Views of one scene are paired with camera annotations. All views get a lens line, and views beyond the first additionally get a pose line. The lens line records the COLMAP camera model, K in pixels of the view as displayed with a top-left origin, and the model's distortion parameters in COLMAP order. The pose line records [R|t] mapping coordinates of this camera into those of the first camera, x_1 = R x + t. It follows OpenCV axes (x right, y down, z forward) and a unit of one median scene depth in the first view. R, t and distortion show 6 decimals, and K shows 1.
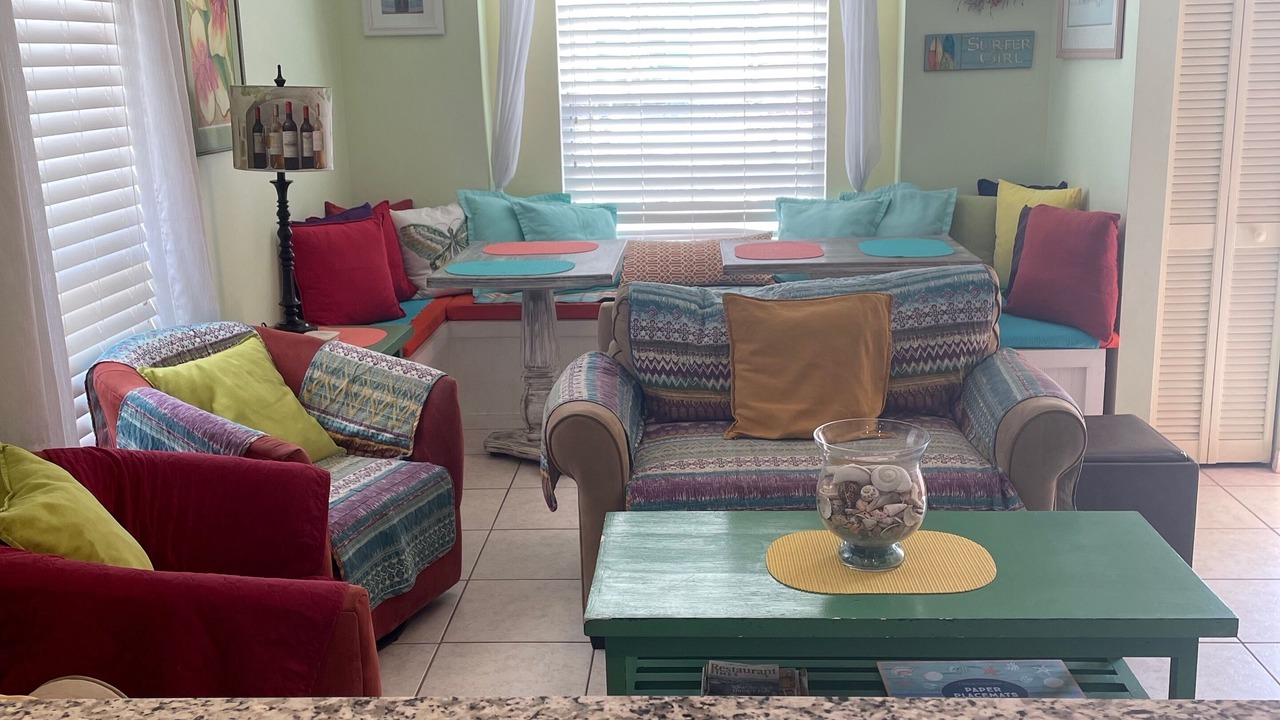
lens RADIAL K [[1281.8, 0, 640.4], [0, 1281.8, 352.6], [0, 0, 1]] dist [0.056583, 0.000000]
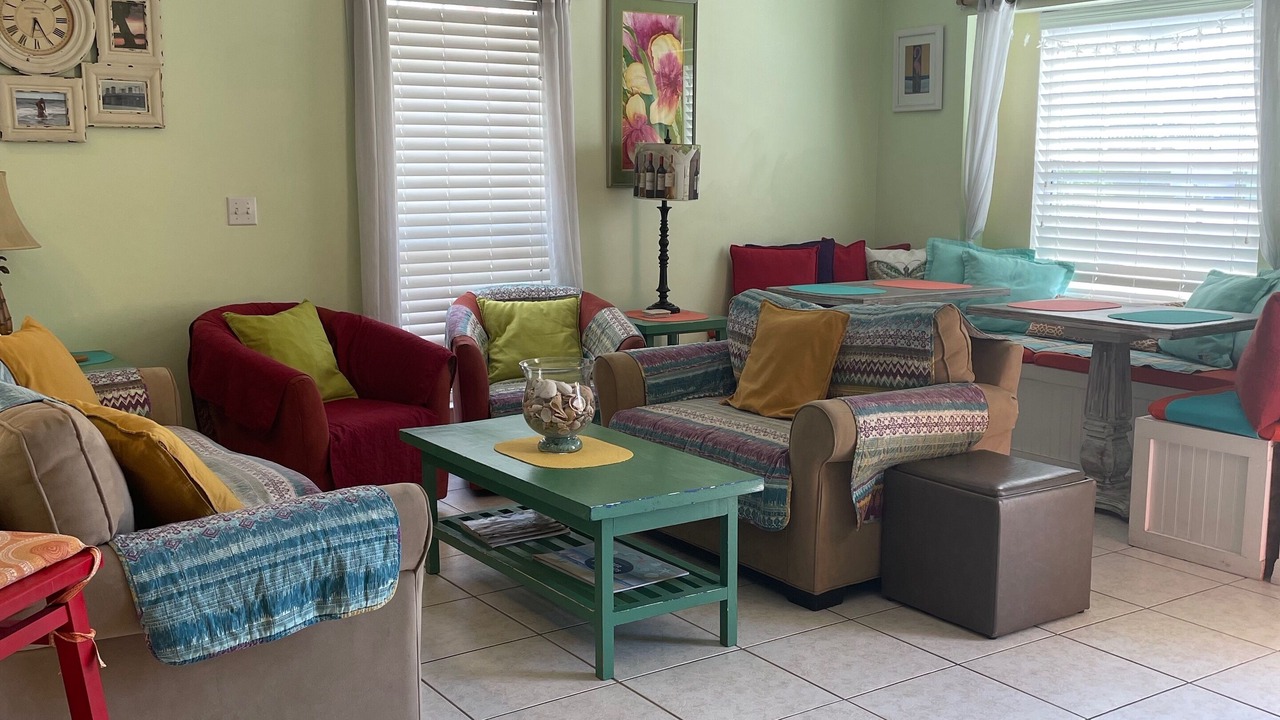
lens RADIAL K [[1281.8, 0, 633.6], [0, 1281.8, 354.5], [0, 0, 1]] dist [0.056583, 0.000000]
pose [[0.592323, 0.141292, -0.793215, 0.895755], [-0.191825, 0.980924, 0.031485, -0.006080], [0.782532, 0.133509, 0.608127, 0.095237]]
